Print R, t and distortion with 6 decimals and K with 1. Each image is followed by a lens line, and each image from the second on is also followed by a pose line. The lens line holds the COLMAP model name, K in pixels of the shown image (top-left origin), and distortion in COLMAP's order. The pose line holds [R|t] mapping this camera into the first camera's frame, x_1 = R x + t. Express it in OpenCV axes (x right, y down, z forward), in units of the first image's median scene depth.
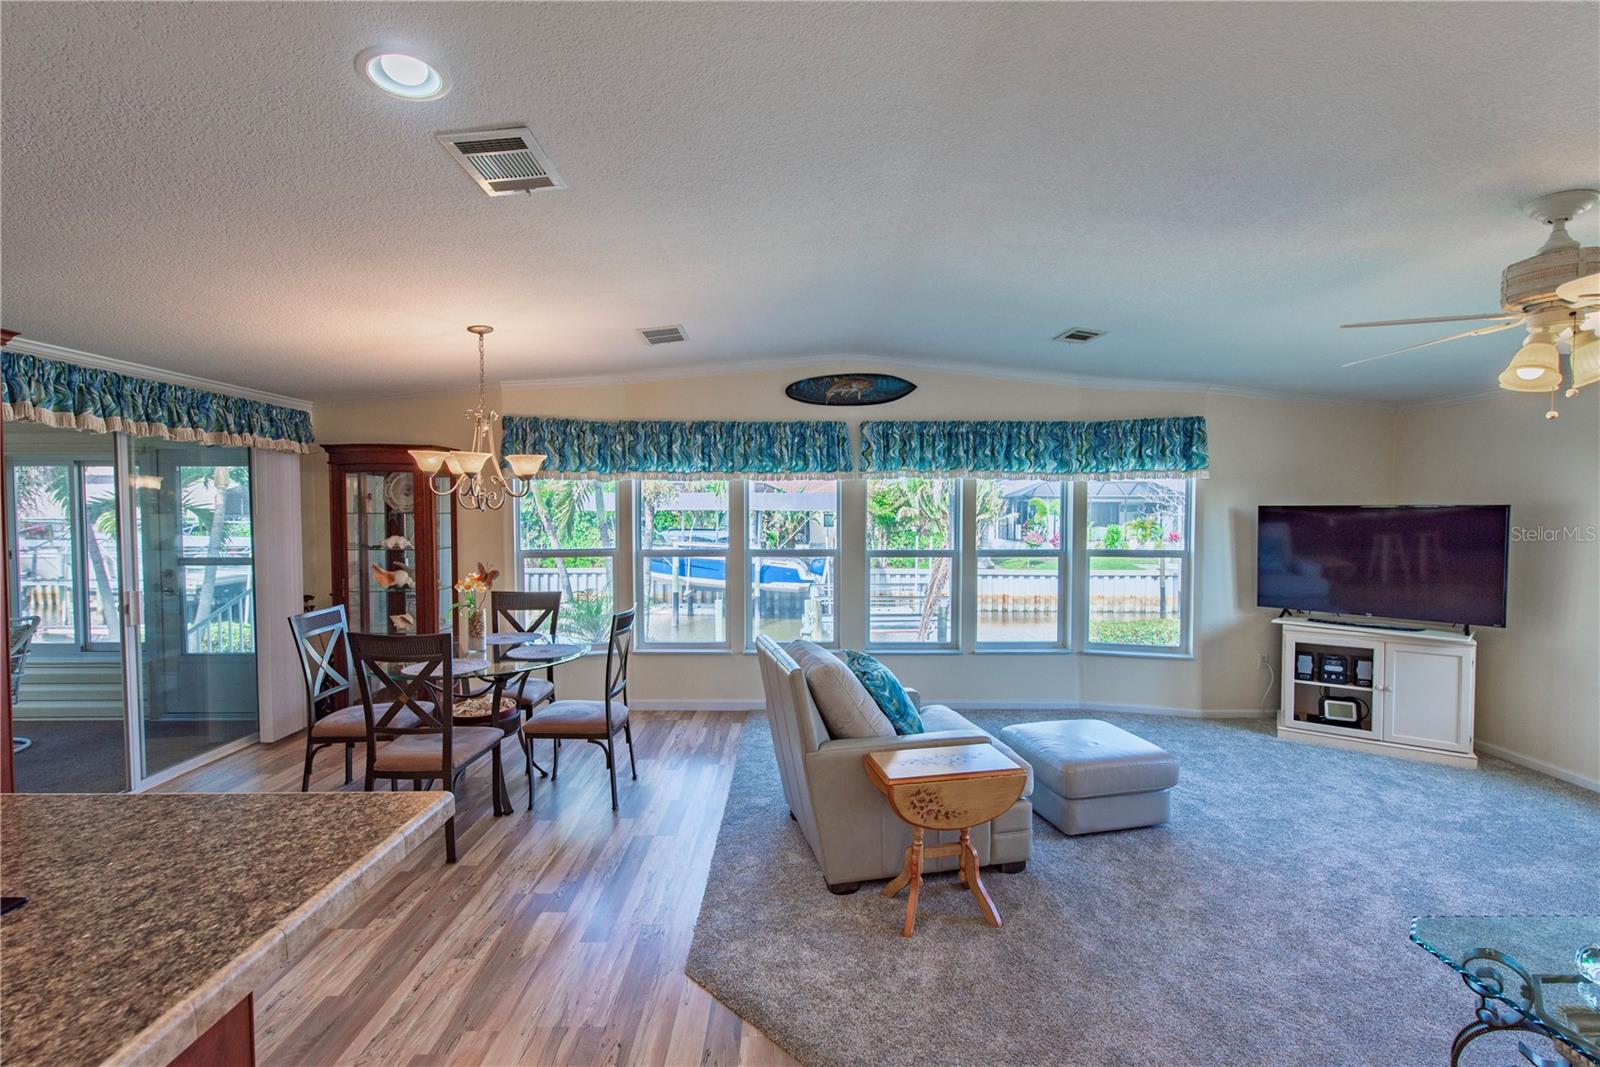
lens RADIAL K [[685.7, 0, 799.9], [0, 685.7, 536.2], [0, 0, 1]] dist [0.000287, 0.000029]
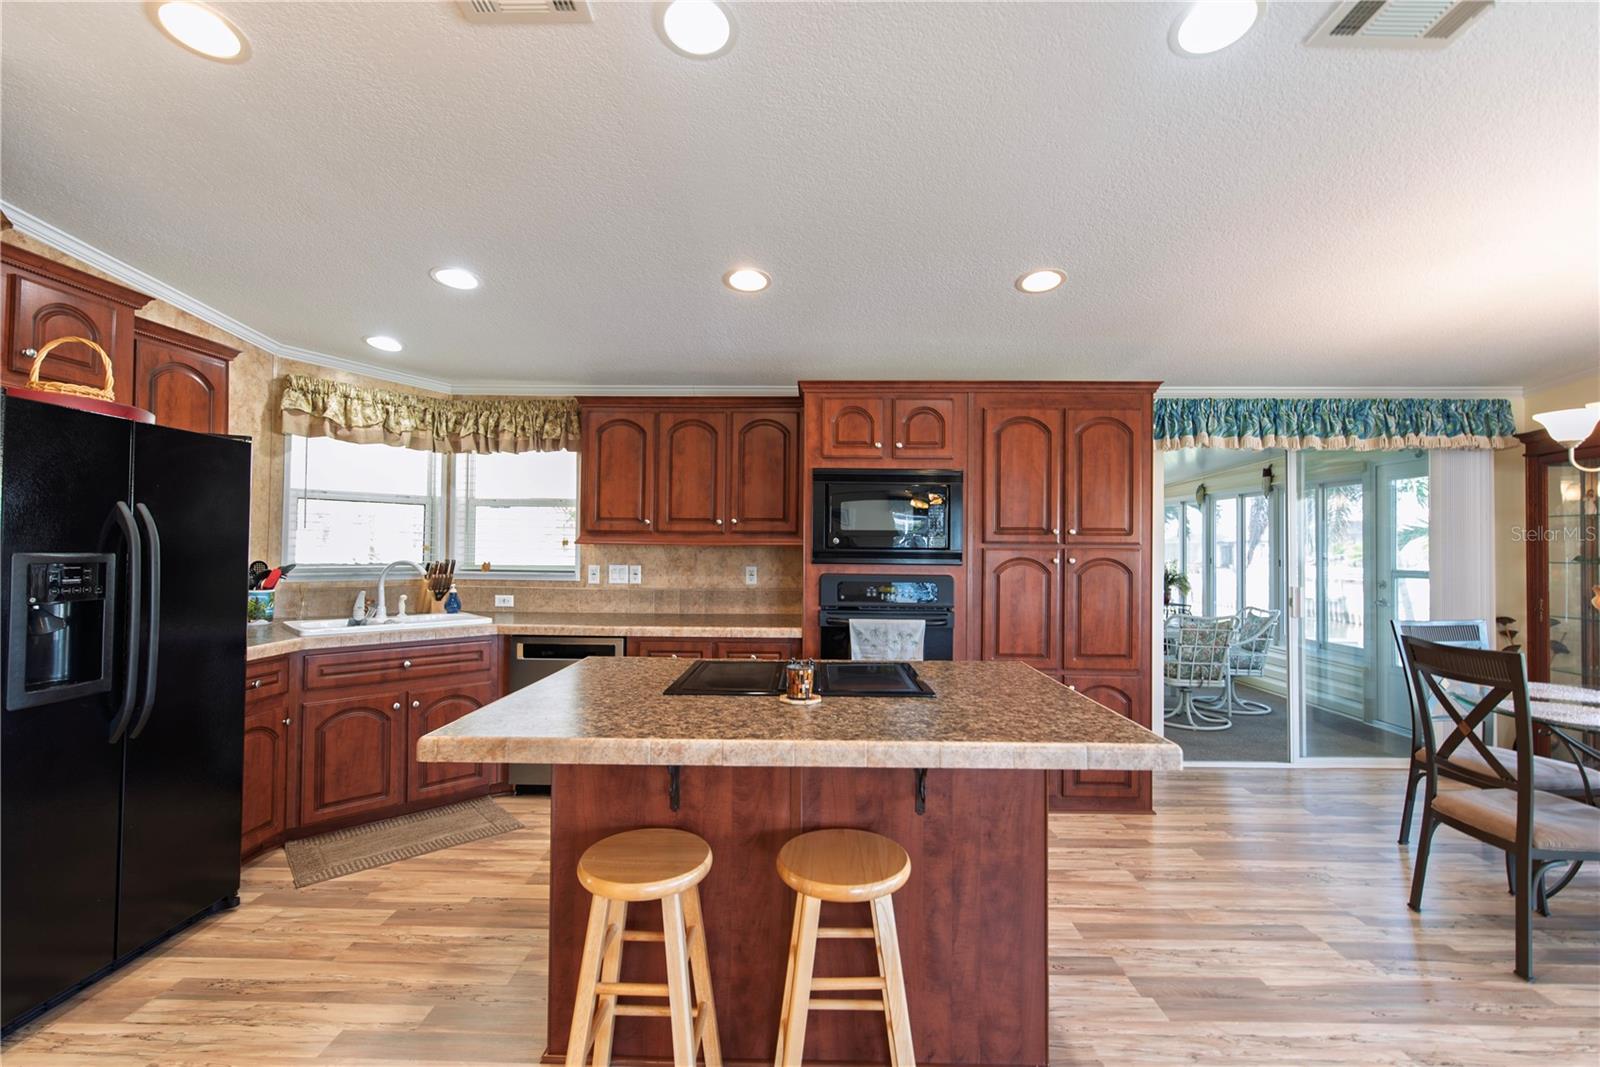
lens RADIAL K [[686.5, 0, 801.2], [0, 686.5, 536.4], [0, 0, 1]] dist [0.002081, -0.000620]
pose [[-0.019737, -0.017136, -0.999658, 0.135351], [-0.043615, 0.998916, -0.016262, 0.037004], [0.998853, 0.043279, -0.020463, 0.146643]]
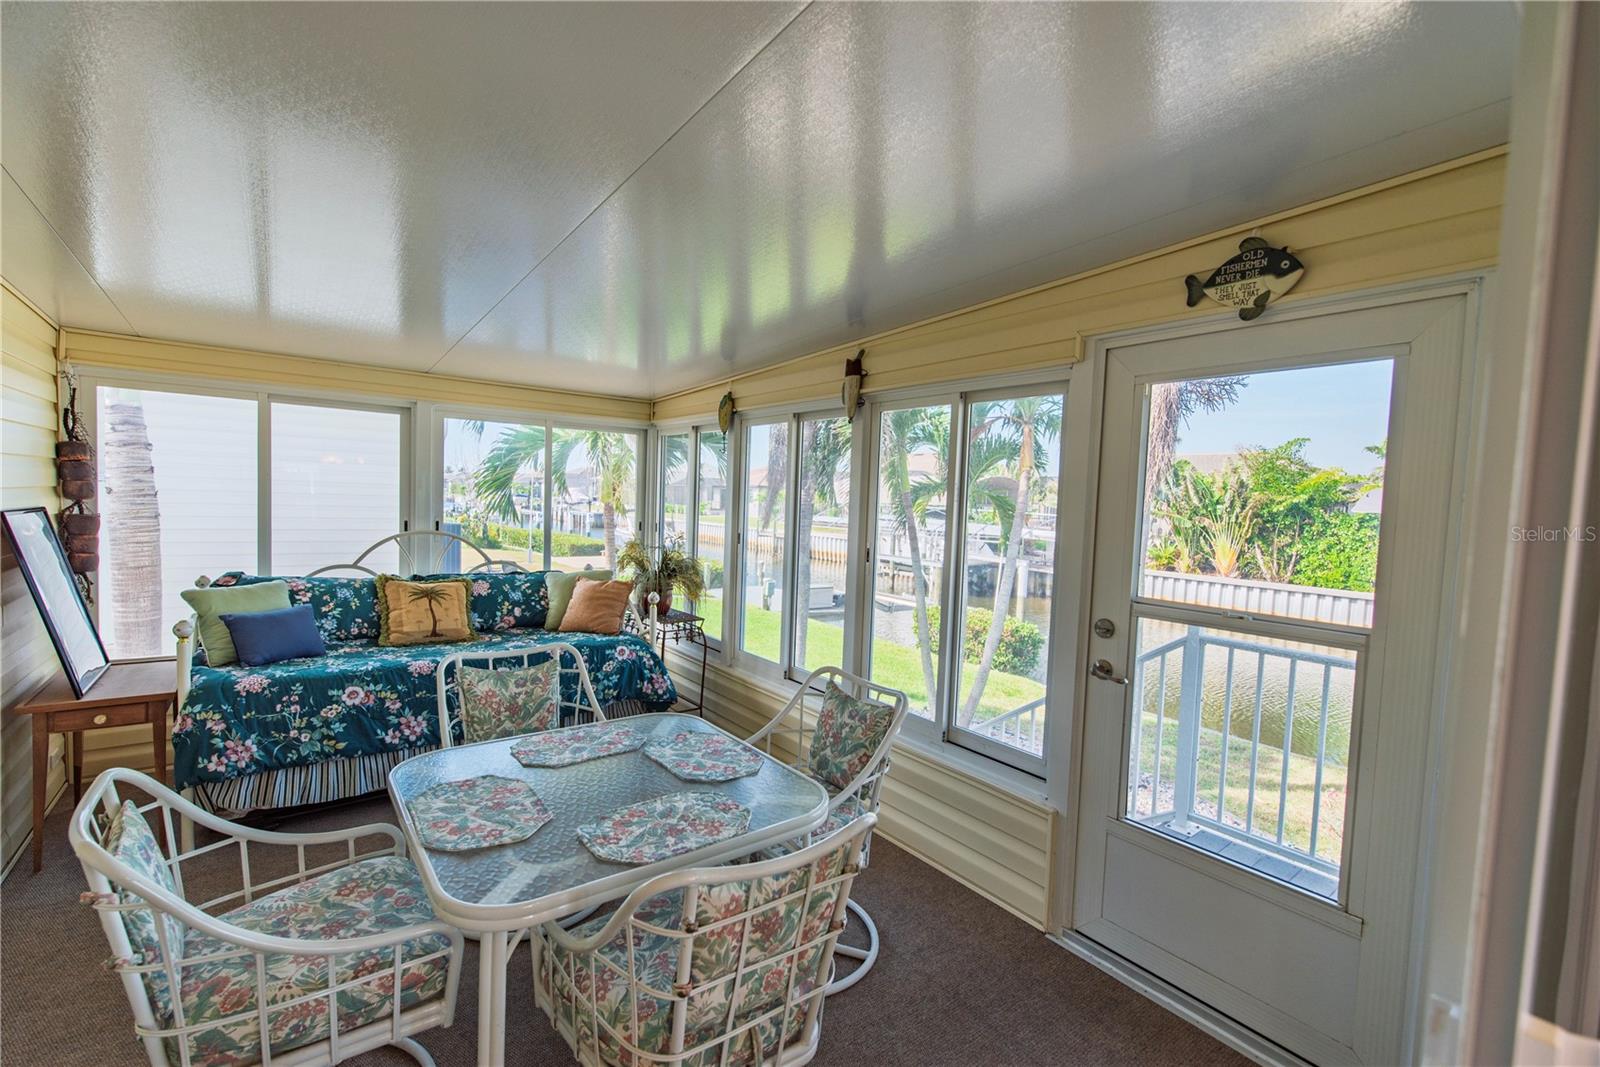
lens RADIAL K [[684.3, 0, 806.8], [0, 684.3, 536.9], [0, 0, 1]] dist [0.001800, -0.000142]
pose [[0.609463, 0.069170, -0.789792, -0.707543], [-0.063994, 0.997228, 0.037955, -0.010147], [0.790228, 0.027410, 0.612200, 0.586175]]
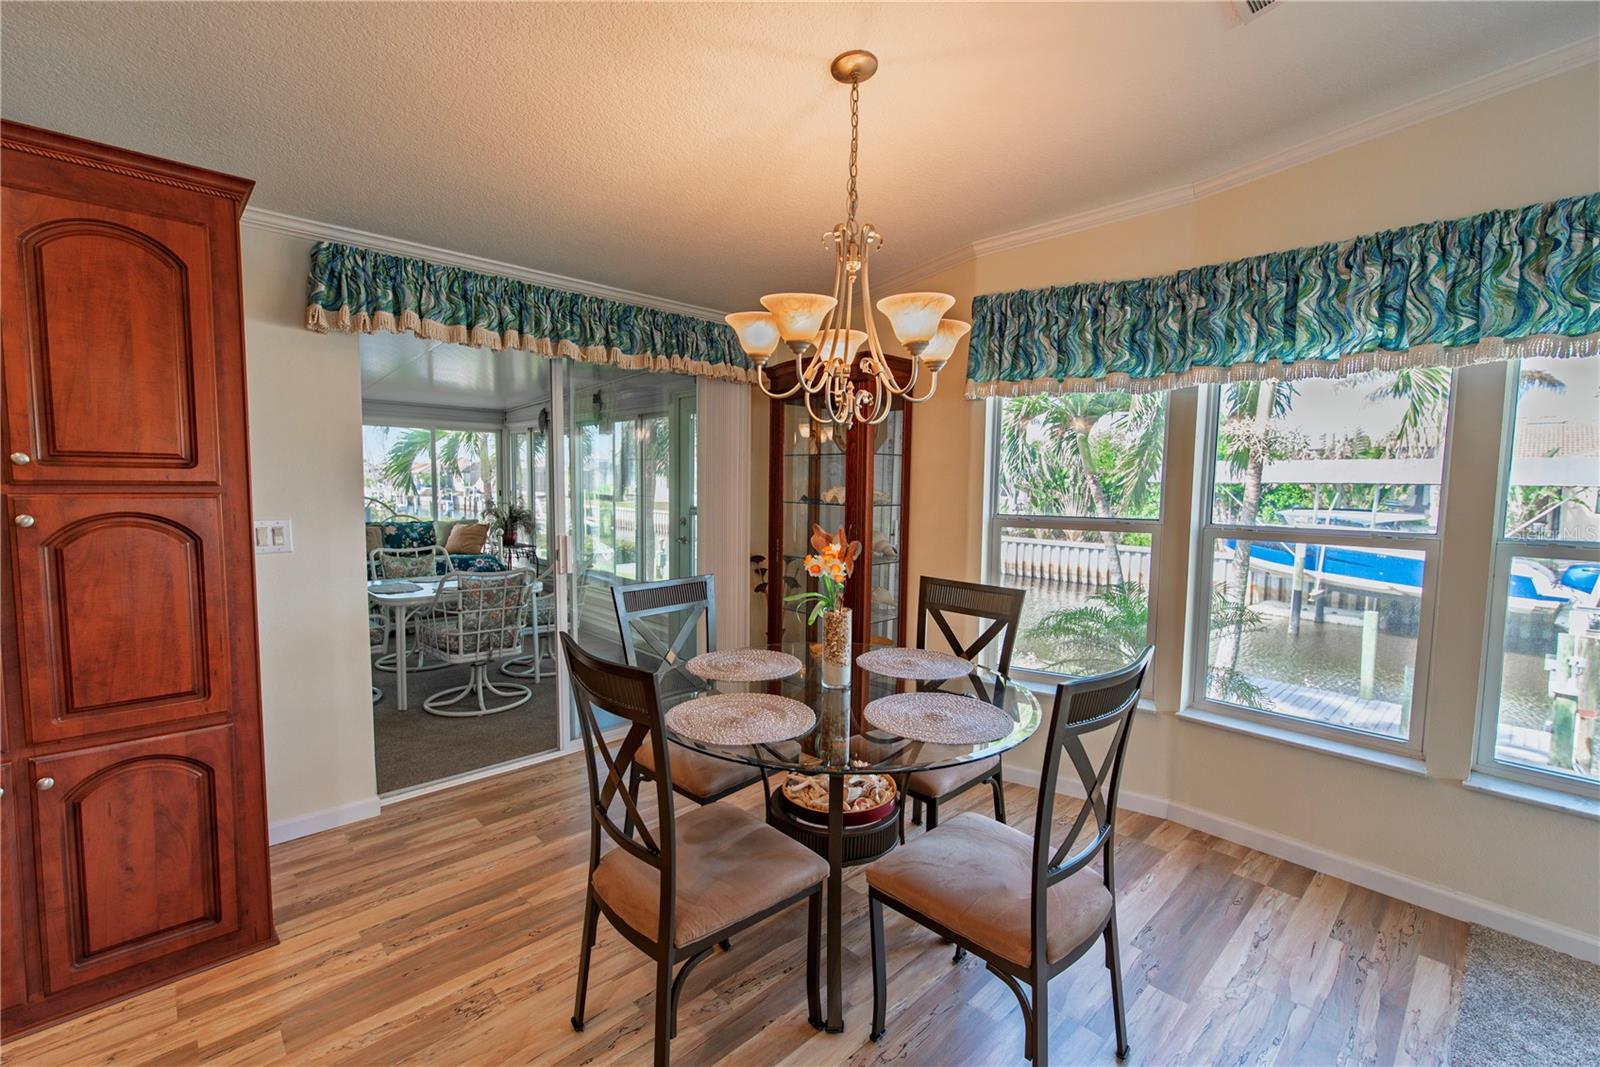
lens RADIAL K [[684.3, 0, 806.8], [0, 684.3, 536.9], [0, 0, 1]] dist [0.001800, -0.000142]
pose [[0.689916, 0.067284, -0.720756, -0.071703], [-0.039724, 0.997690, 0.055113, 0.013887], [0.722799, -0.009392, 0.690995, 0.445696]]
